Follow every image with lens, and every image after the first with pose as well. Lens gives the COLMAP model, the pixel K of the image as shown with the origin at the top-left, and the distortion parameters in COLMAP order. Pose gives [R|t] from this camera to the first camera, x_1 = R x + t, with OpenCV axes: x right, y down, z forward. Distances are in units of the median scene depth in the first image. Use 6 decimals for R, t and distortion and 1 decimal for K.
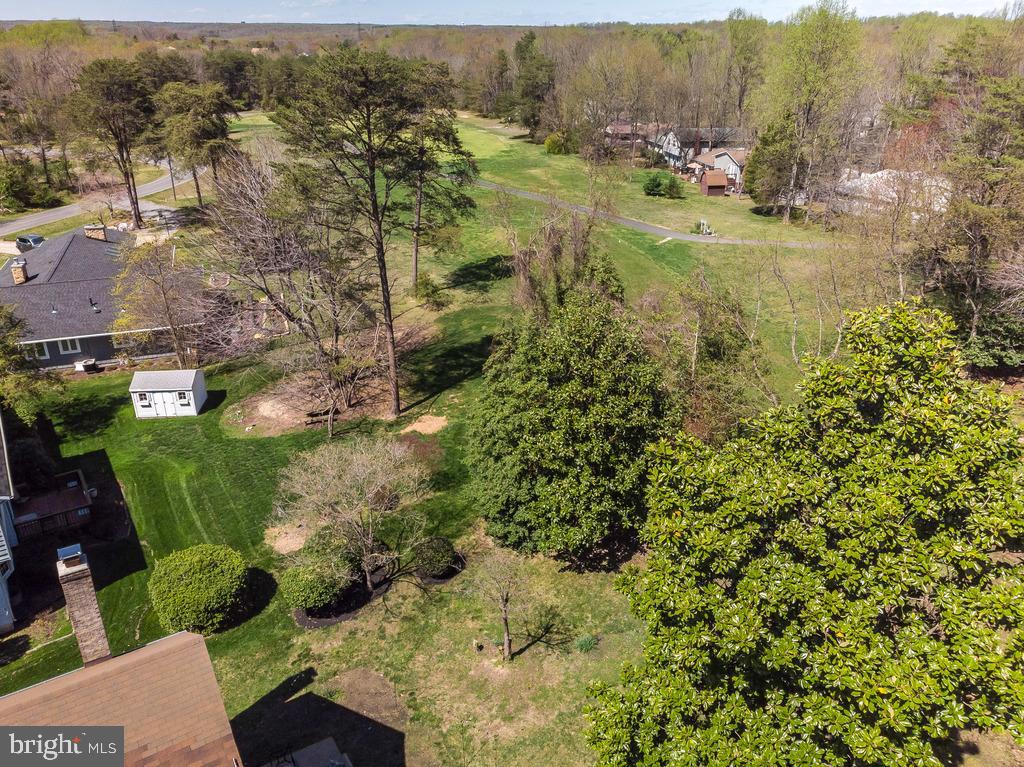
lens RADIAL K [[756.9, 0, 507.4], [0, 756.9, 373.6], [0, 0, 1]] dist [0.005085, -0.009588]
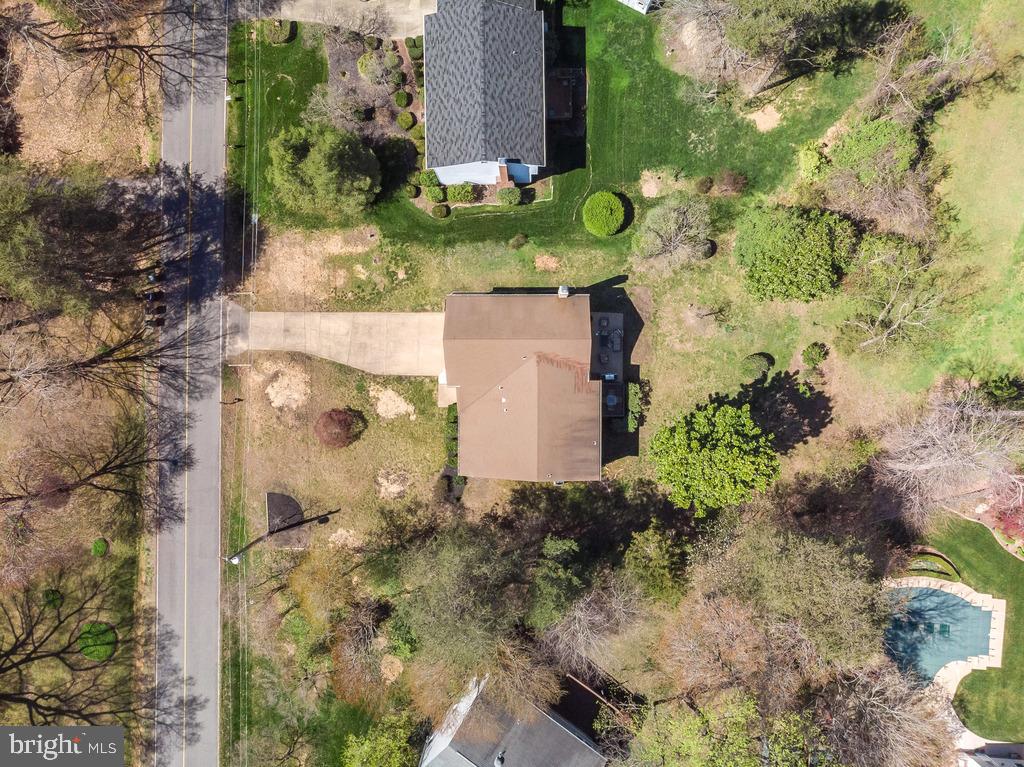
lens RADIAL K [[756.9, 0, 503.0], [0, 756.9, 382.9], [0, 0, 1]] dist [0.005085, -0.009588]
pose [[0.837253, 0.546176, -0.026430, -0.103119], [-0.193924, 0.341771, 0.919558, -0.503364], [0.511274, -0.764777, 0.392065, -0.133944]]
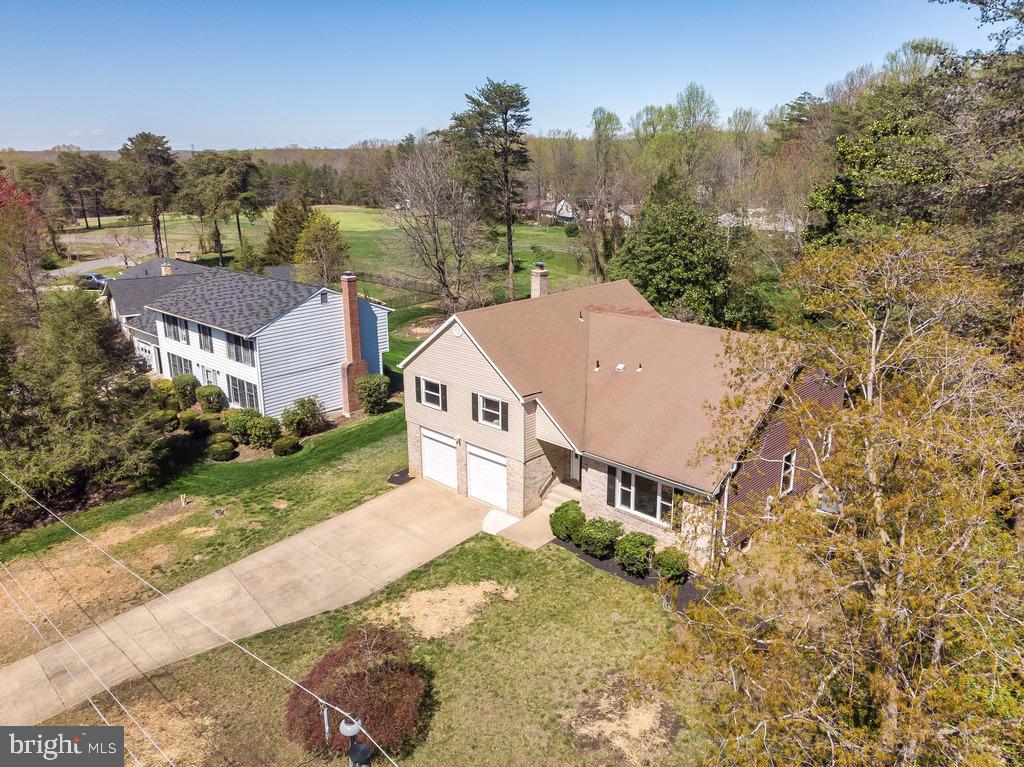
lens RADIAL K [[756.9, 0, 508.7], [0, 756.9, 362.2], [0, 0, 1]] dist [0.005085, -0.009588]
pose [[0.973769, -0.075408, 0.214682, -0.232127], [0.106239, 0.985010, -0.135901, 0.160867], [-0.201216, 0.155143, 0.967183, -0.197333]]
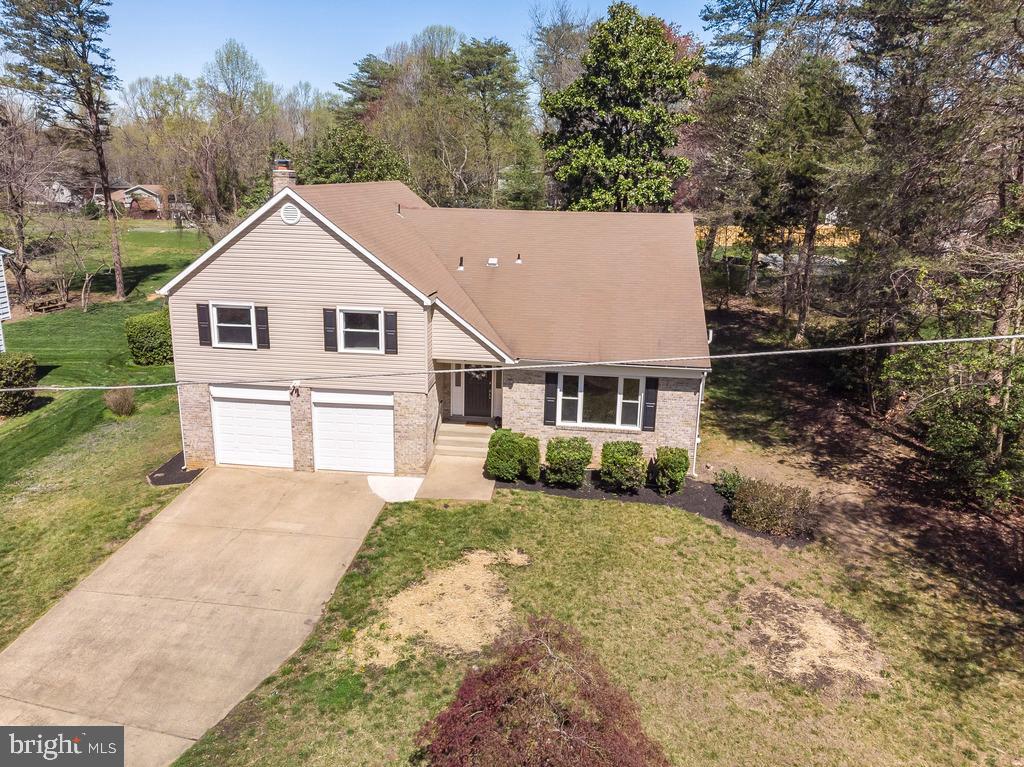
lens RADIAL K [[756.9, 0, 509.4], [0, 756.9, 381.0], [0, 0, 1]] dist [0.005085, -0.009588]
pose [[0.633928, -0.204639, 0.745828, -0.314648], [0.295392, 0.955312, 0.011044, 0.161154], [-0.714758, 0.213311, 0.666047, -0.051551]]
